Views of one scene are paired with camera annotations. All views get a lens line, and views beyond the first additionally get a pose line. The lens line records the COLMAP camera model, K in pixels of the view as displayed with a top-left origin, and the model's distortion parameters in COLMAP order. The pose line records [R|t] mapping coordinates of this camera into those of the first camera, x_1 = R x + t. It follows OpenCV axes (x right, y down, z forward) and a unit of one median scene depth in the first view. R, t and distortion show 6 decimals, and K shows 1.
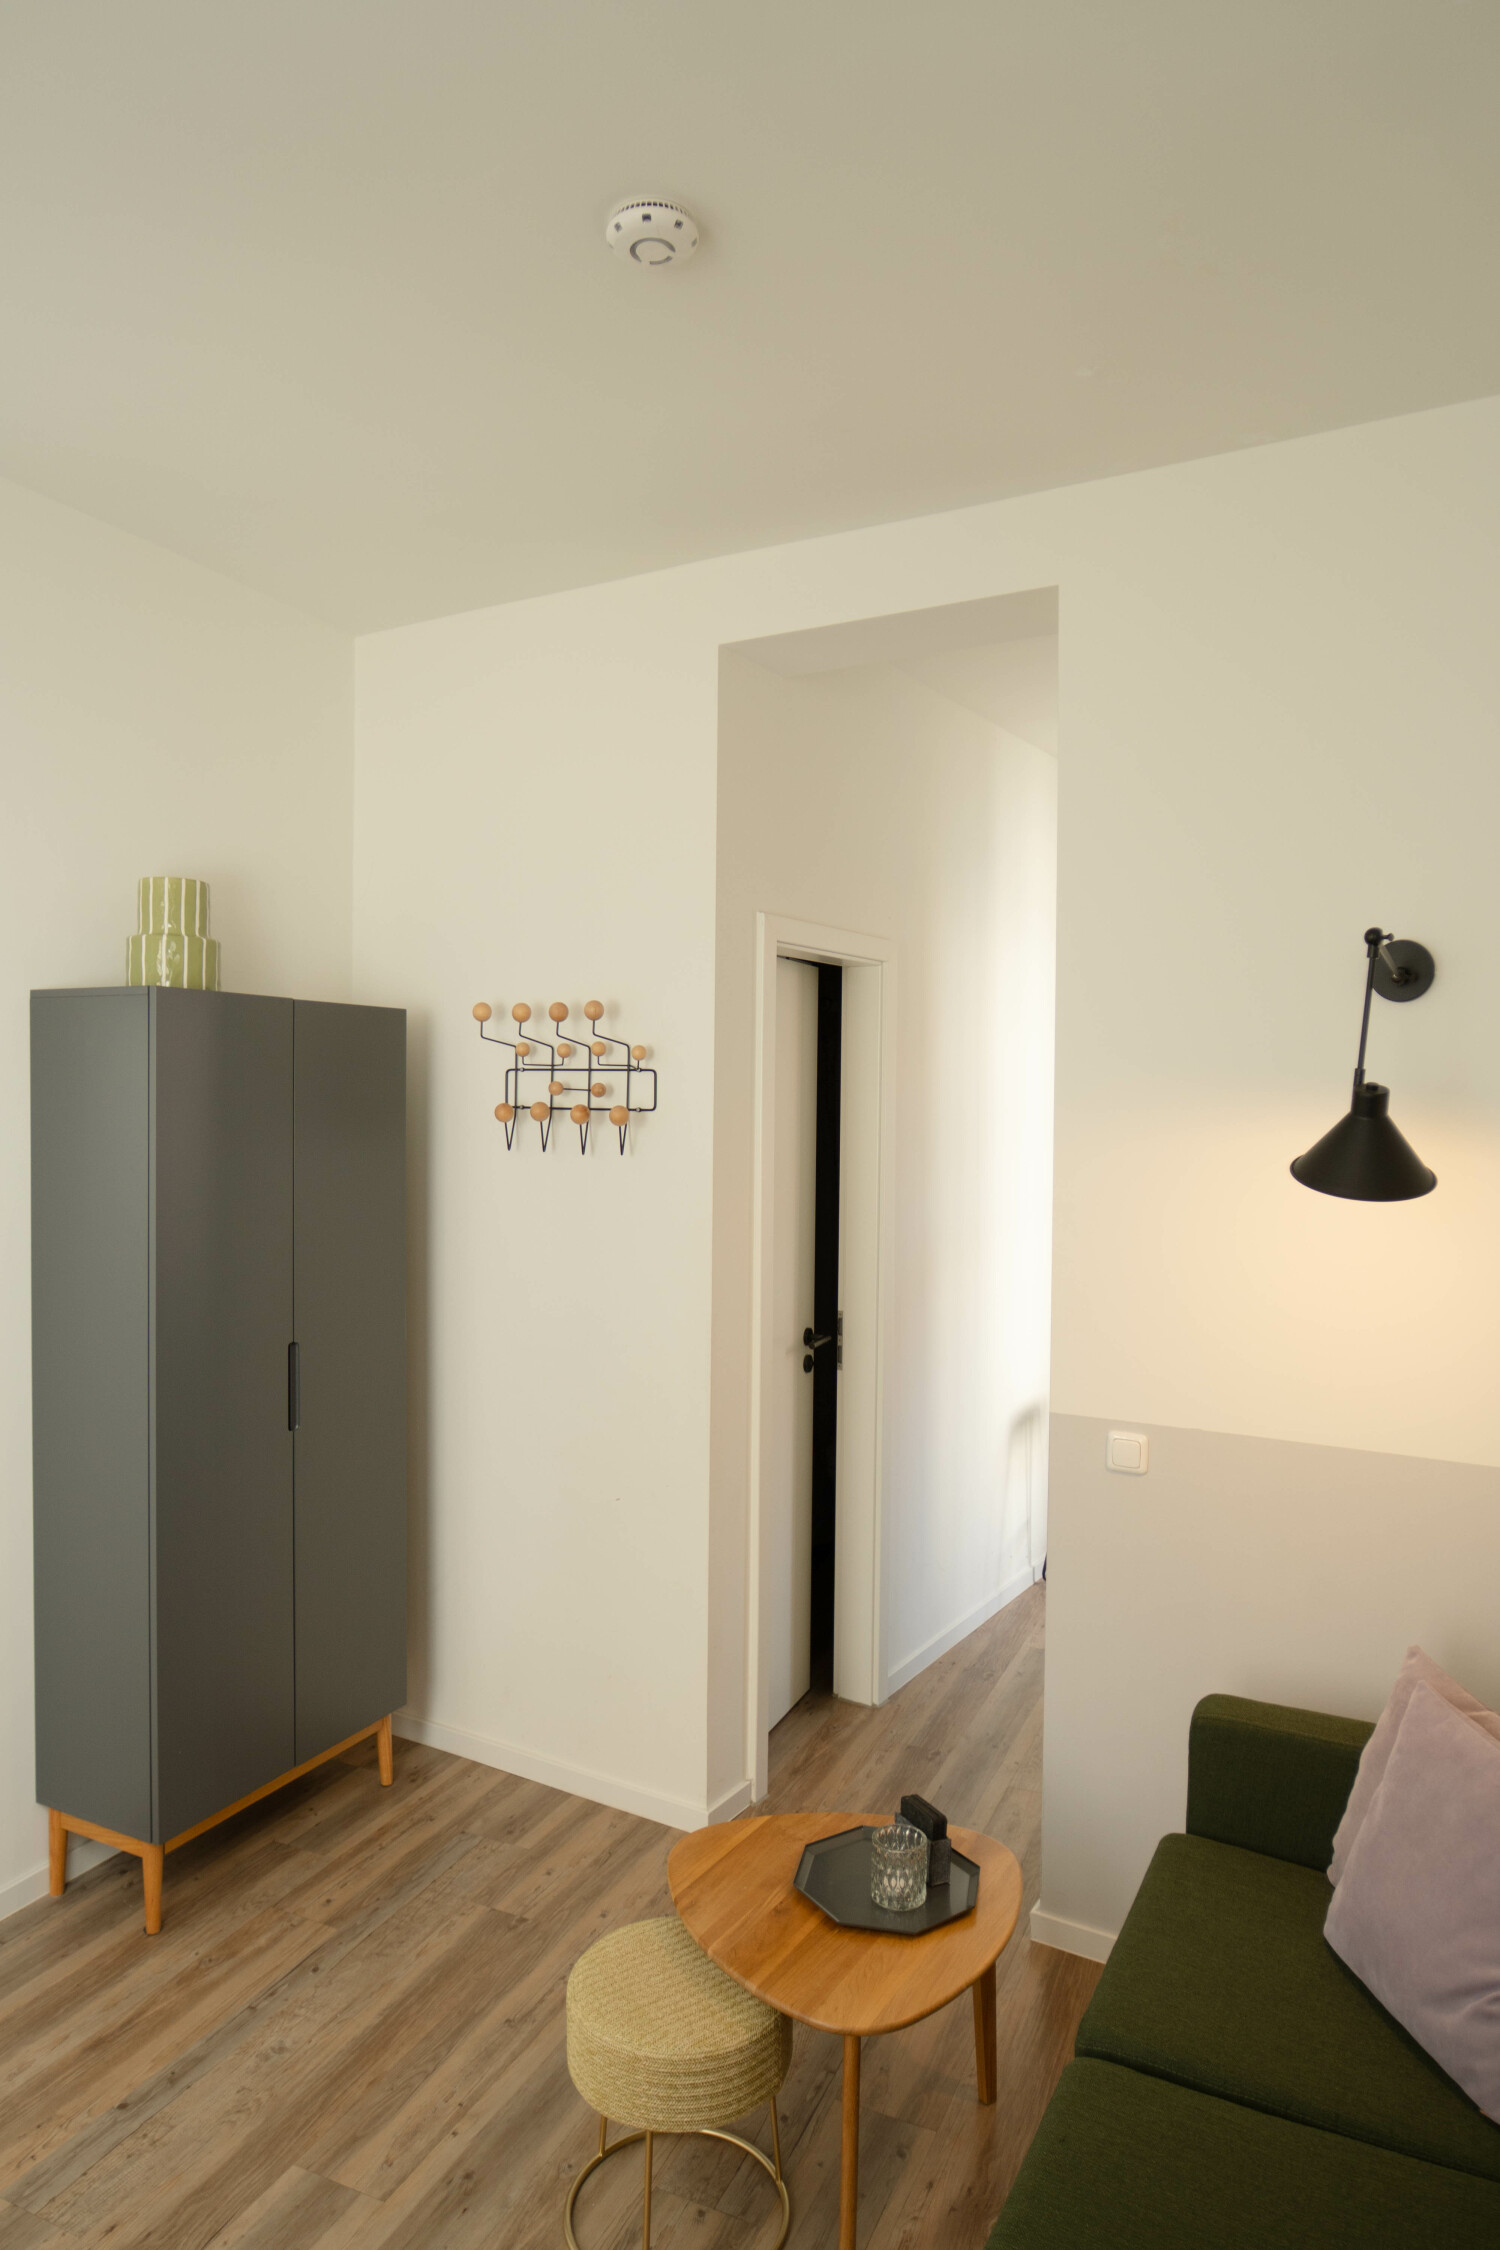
lens RADIAL K [[1409.4, 0, 757.4], [0, 1409.4, 1121.9], [0, 0, 1]] dist [-0.022478, -0.002005]
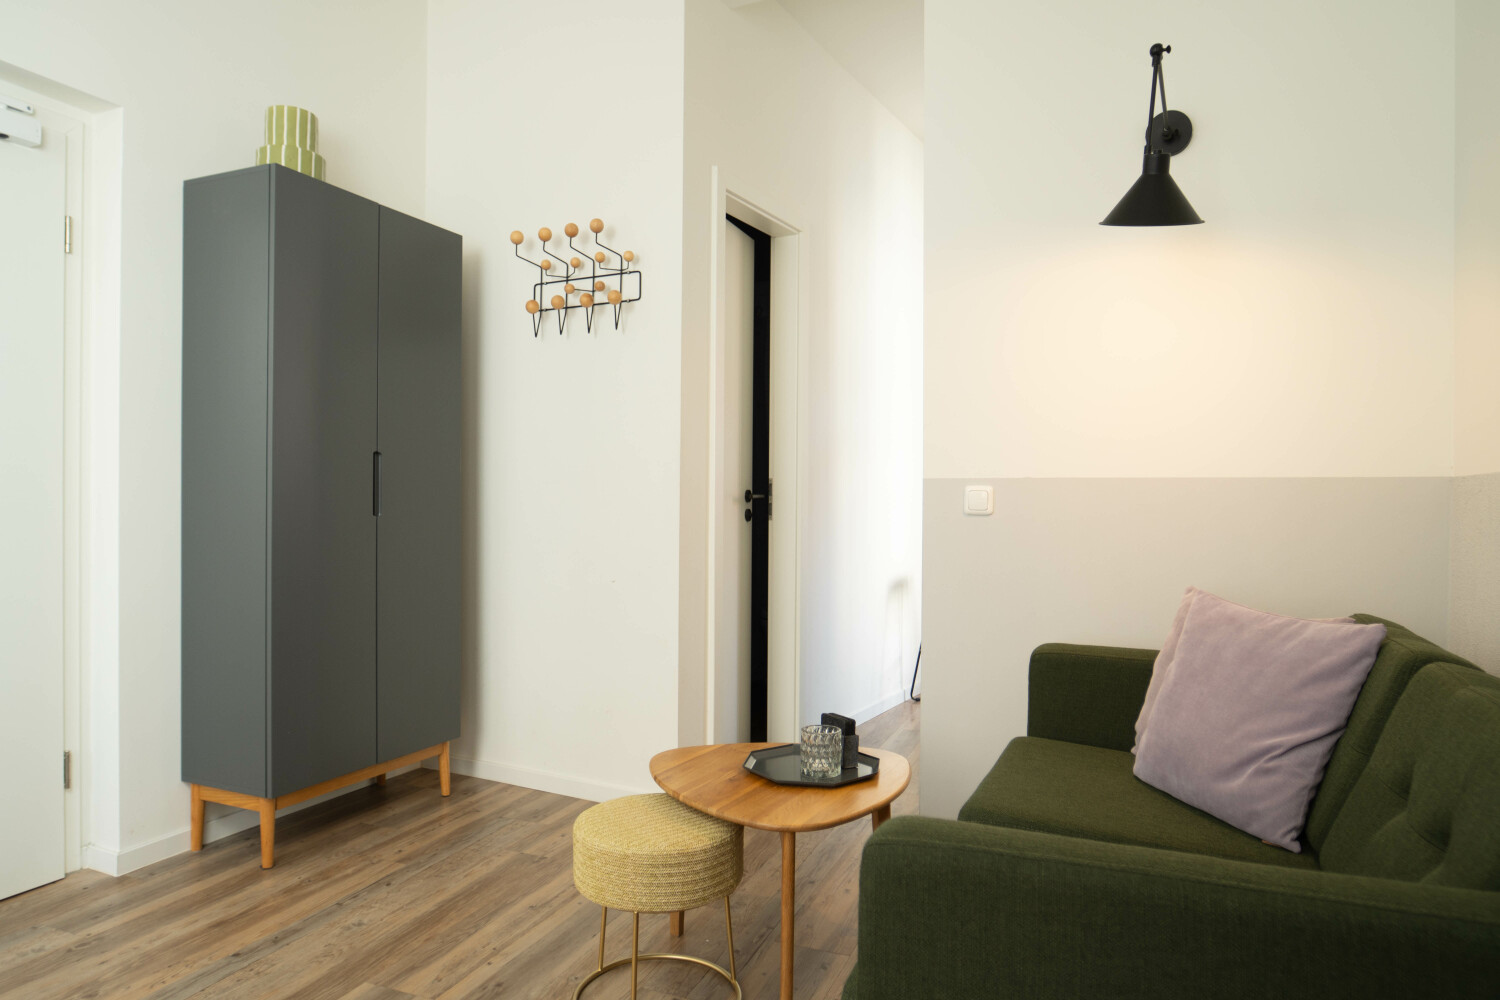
lens RADIAL K [[939.6, 0, 750.0], [0, 939.6, 500.0], [0, 0, 1]] dist [-0.022478, -0.002005]
pose [[0.999064, -0.002828, 0.043166, -0.004805], [0.003536, 0.999860, -0.016353, 0.246125], [-0.043113, 0.016491, 0.998934, 0.074343]]
